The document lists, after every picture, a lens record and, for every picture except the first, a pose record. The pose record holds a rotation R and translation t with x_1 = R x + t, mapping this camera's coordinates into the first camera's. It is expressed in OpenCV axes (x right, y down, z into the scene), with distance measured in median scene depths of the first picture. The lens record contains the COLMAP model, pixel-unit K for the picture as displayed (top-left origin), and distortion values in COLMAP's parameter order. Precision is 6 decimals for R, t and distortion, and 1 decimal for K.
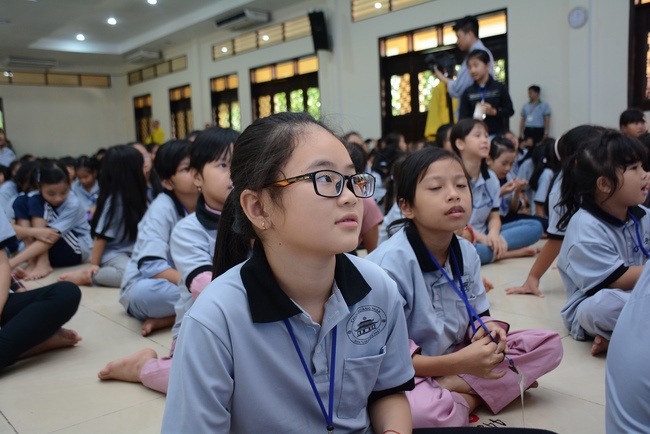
lens RADIAL K [[646.0, 0, 325.5], [0, 646.0, 217.5], [0, 0, 1]] dist [0.014090, 0.000000]
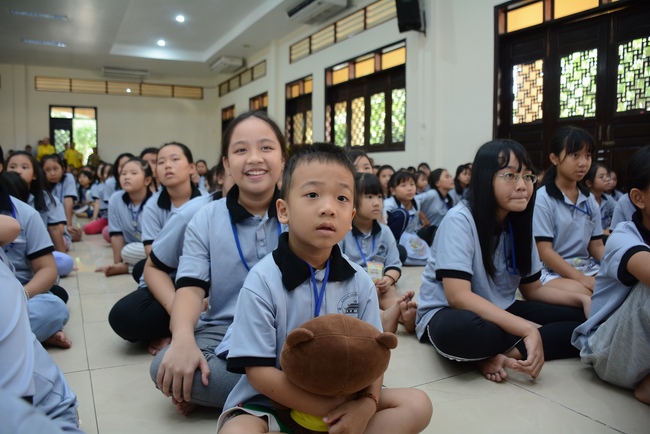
lens RADIAL K [[522.3, 0, 324.0], [0, 522.3, 216.5], [0, 0, 1]] dist [-0.056553, -0.006878]
pose [[0.979772, 0.059076, -0.191201, 0.018227], [-0.061400, 0.998094, -0.006247, -0.039435], [0.190467, 0.017860, 0.981531, 0.361665]]
